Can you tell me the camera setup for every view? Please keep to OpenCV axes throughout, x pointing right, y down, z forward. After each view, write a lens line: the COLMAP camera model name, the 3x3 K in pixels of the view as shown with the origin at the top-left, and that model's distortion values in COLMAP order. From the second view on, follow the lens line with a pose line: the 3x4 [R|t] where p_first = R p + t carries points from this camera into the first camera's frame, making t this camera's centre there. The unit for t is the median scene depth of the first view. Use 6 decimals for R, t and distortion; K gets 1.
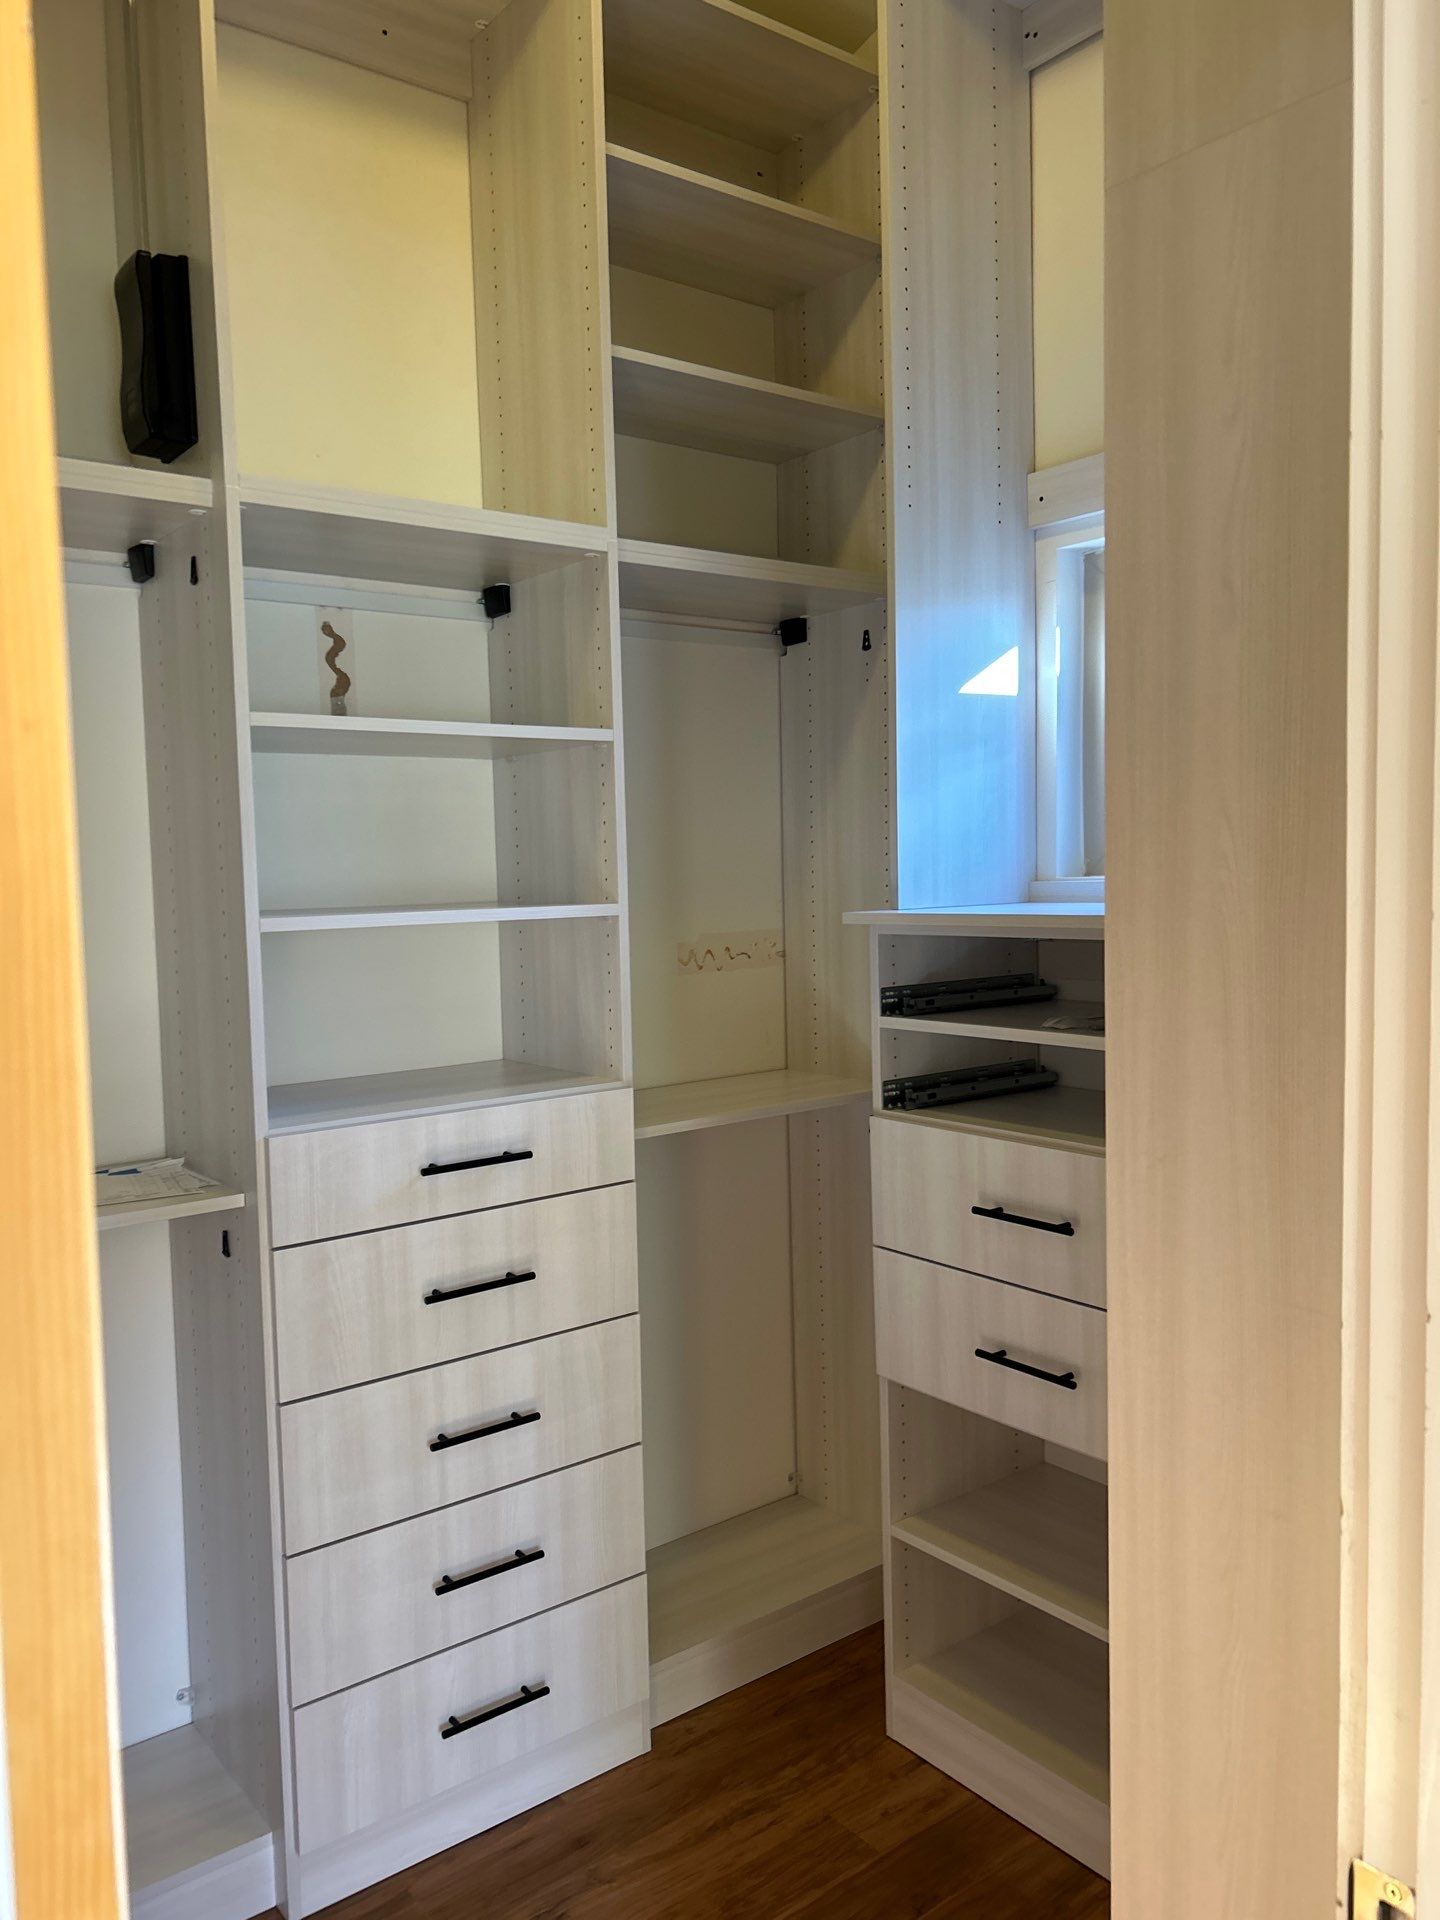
lens RADIAL K [[1431.9, 0, 710.0], [0, 1431.9, 976.5], [0, 0, 1]] dist [0.046860, -0.050399]
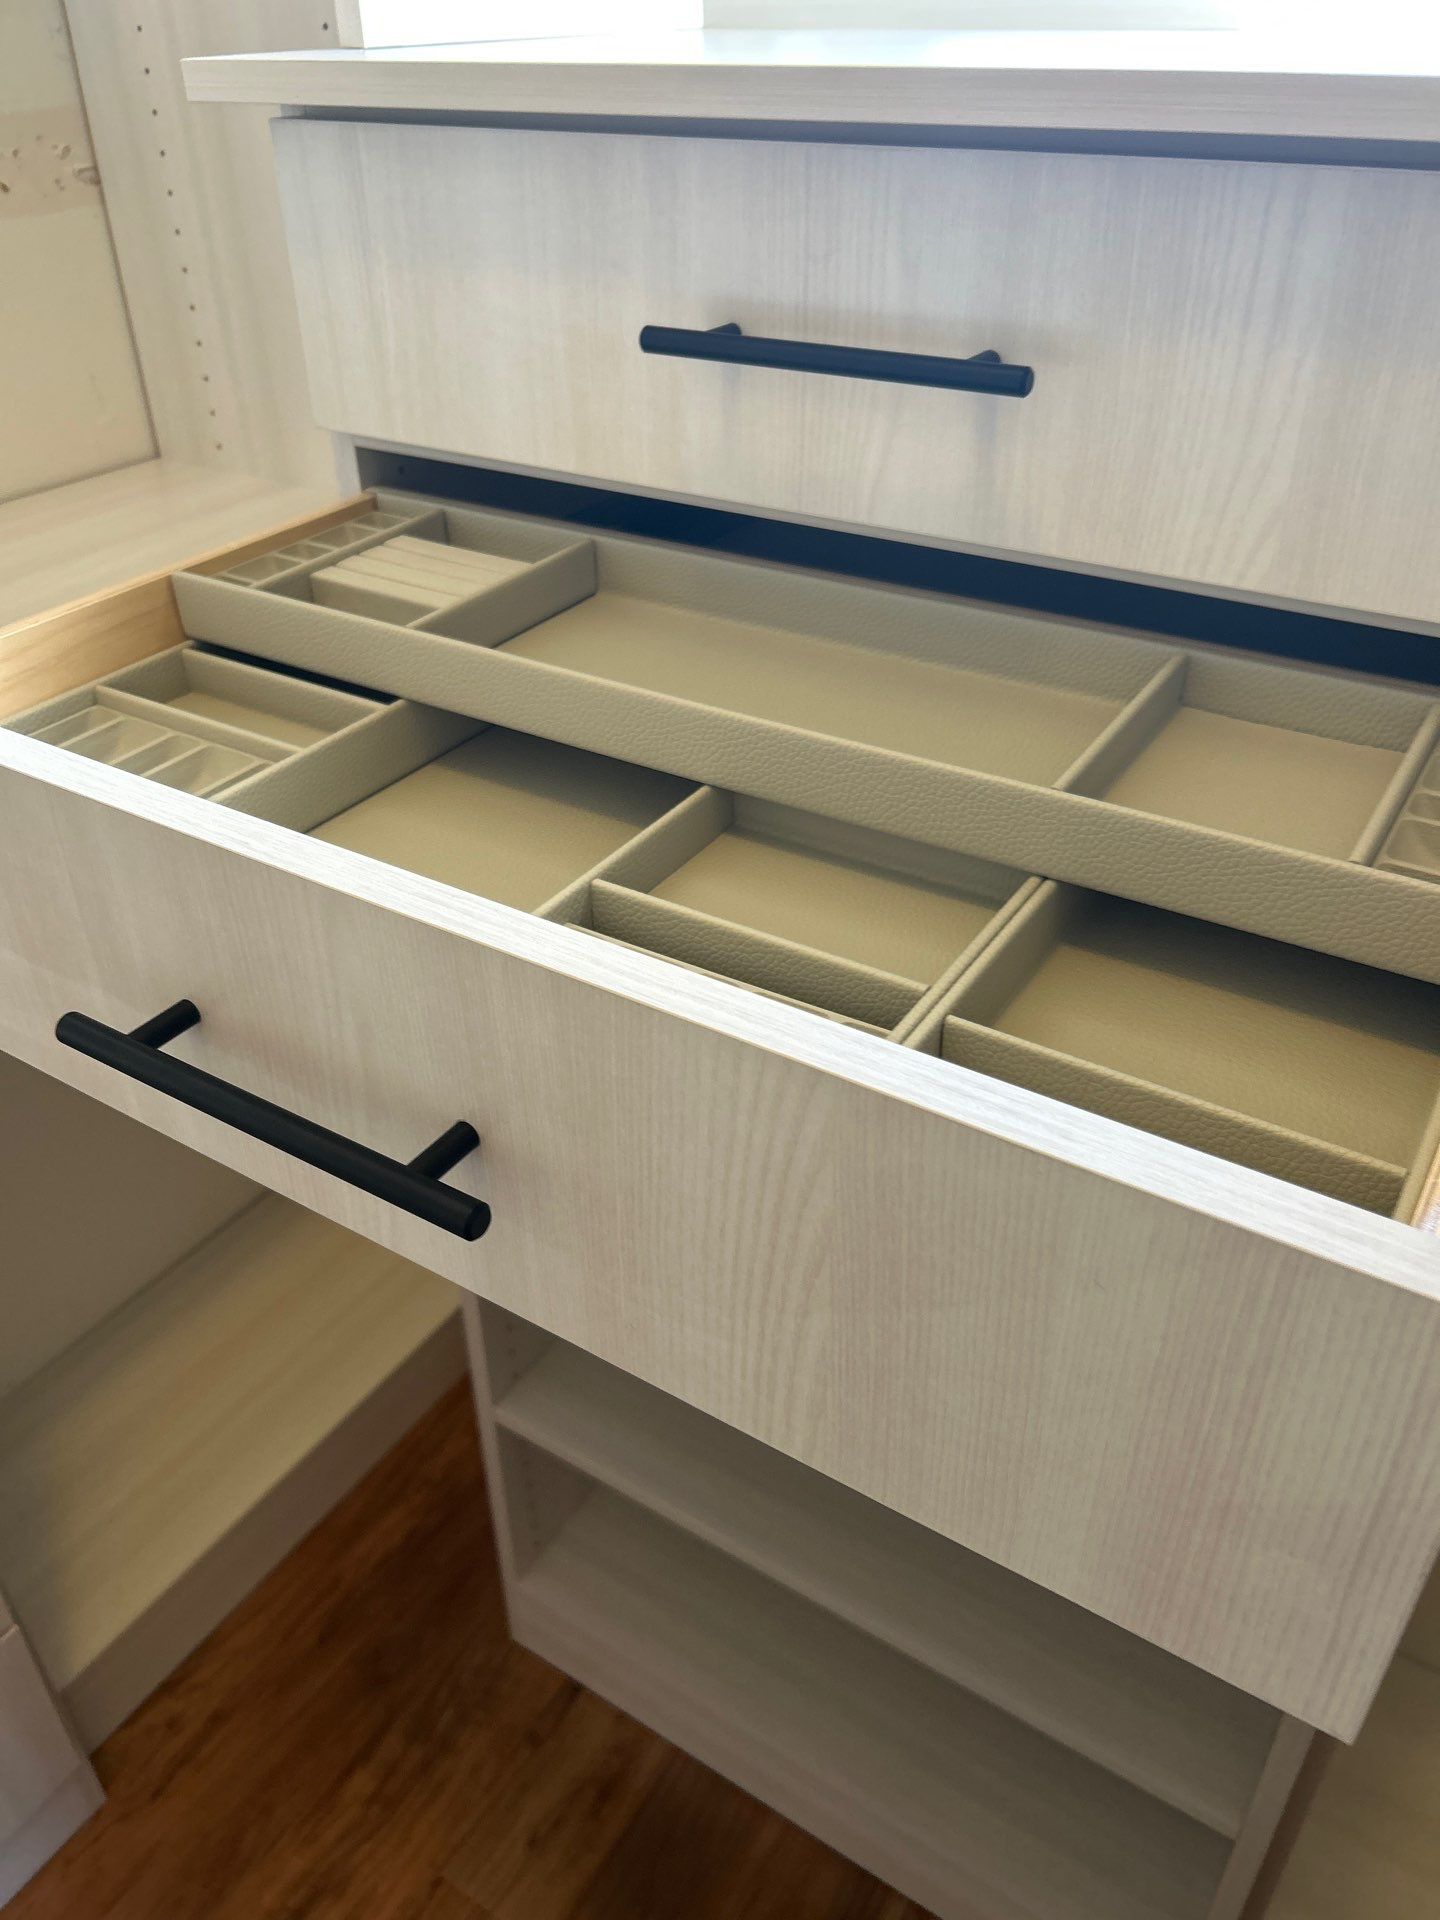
lens RADIAL K [[1431.9, 0, 711.0], [0, 1431.9, 962.5], [0, 0, 1]] dist [0.046860, -0.050399]
pose [[0.941002, -0.173772, 0.290376, 0.079583], [0.010806, 0.873078, 0.487462, -0.026473], [-0.338228, -0.455565, 0.823446, 0.644089]]
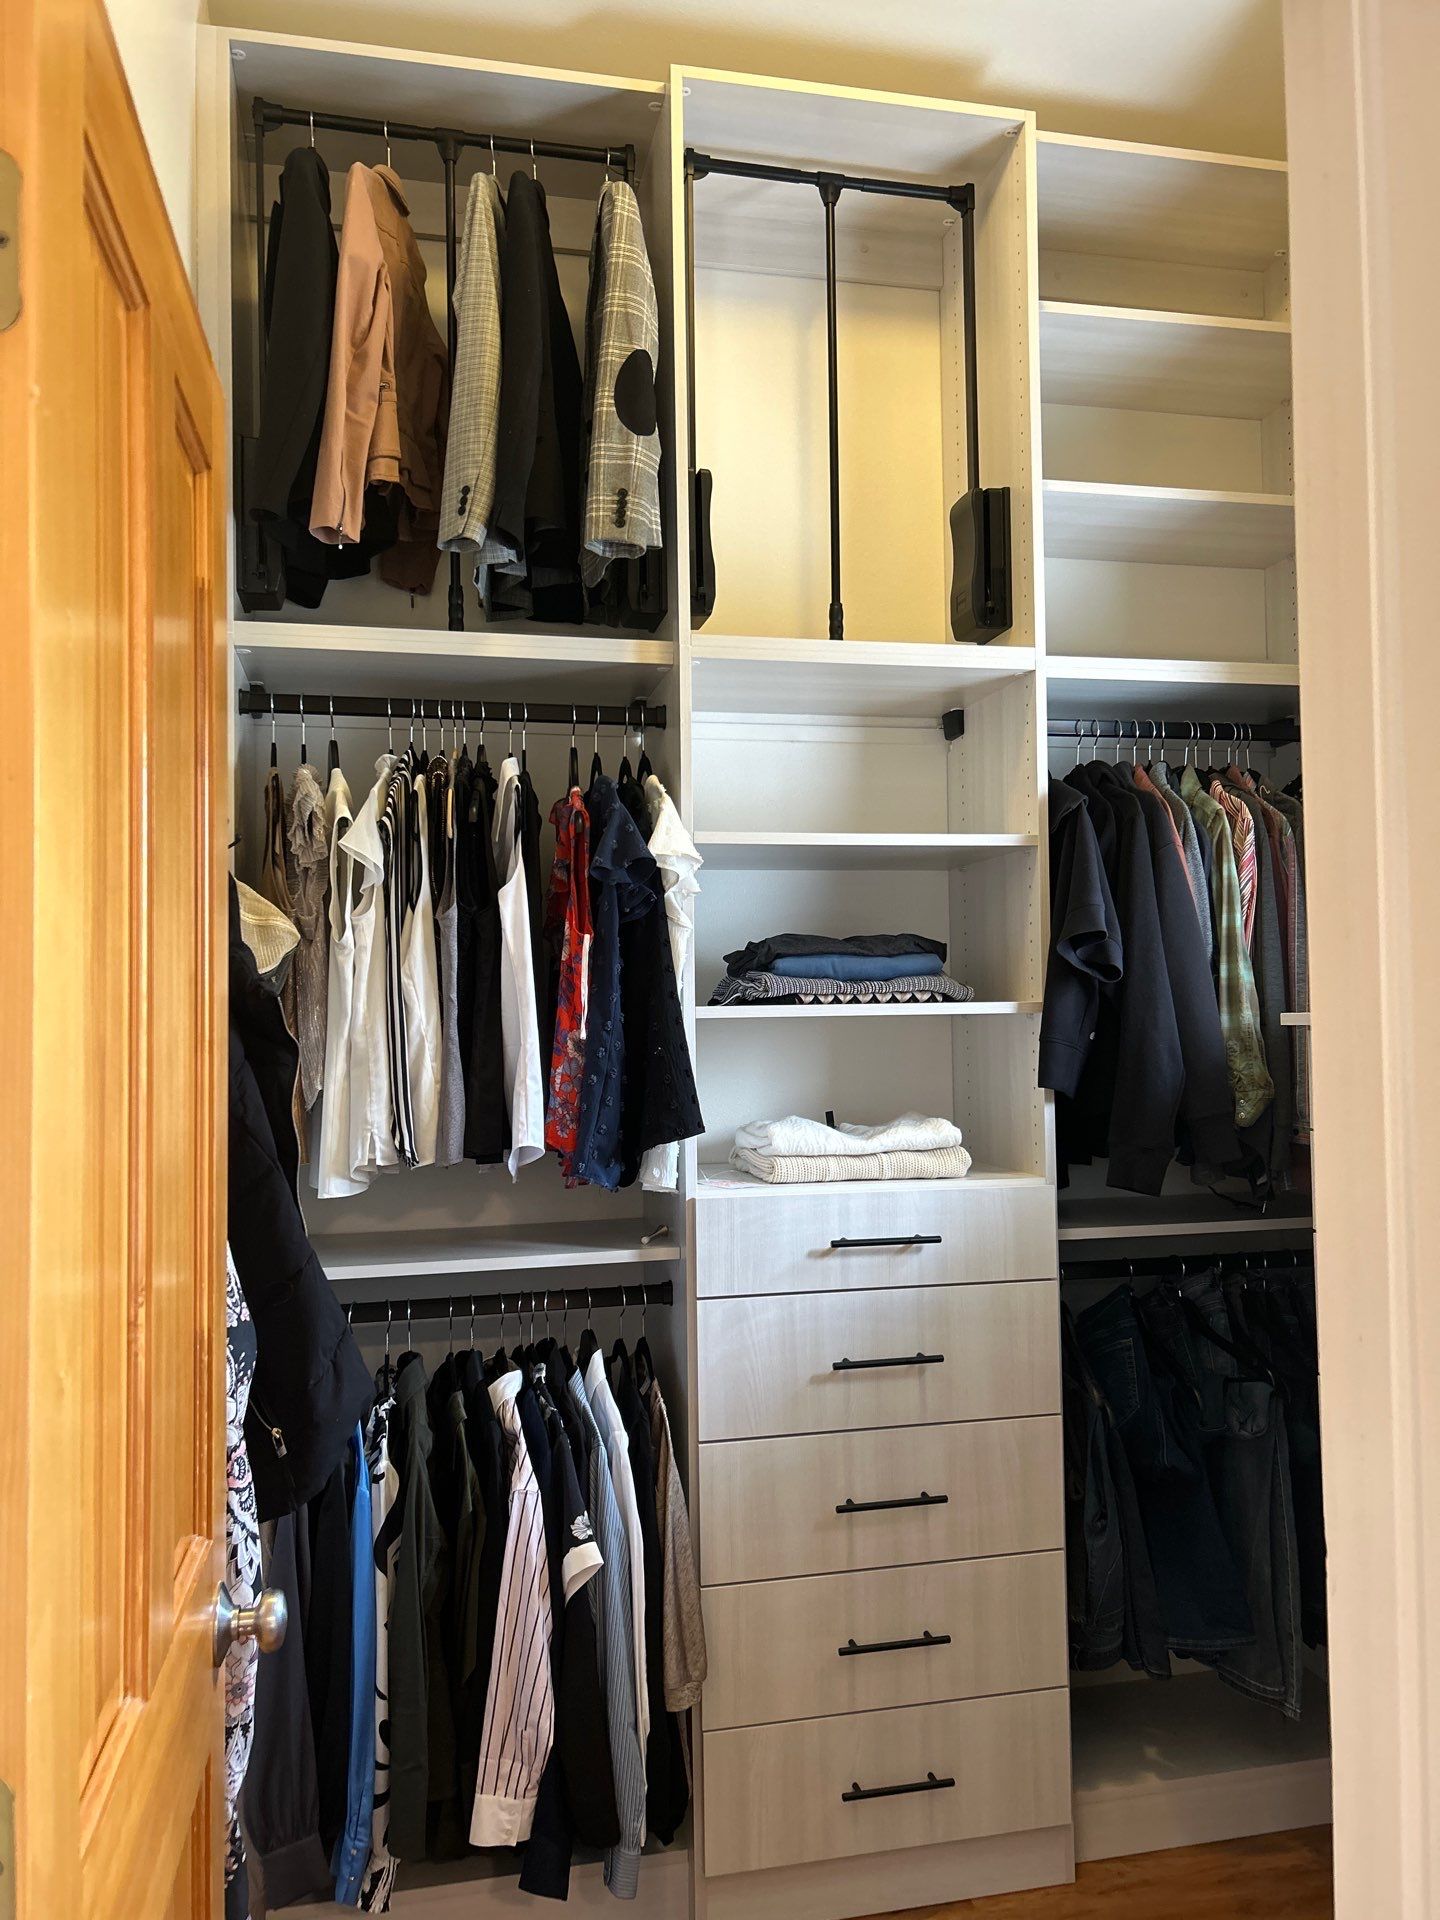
lens RADIAL K [[1431.9, 0, 727.5], [0, 1431.9, 965.9], [0, 0, 1]] dist [0.046860, -0.050399]
pose [[0.905967, -0.002308, -0.423341, 0.169903], [-0.039411, 0.995183, -0.089765, 0.025013], [0.421509, 0.098008, 0.901512, -0.027611]]
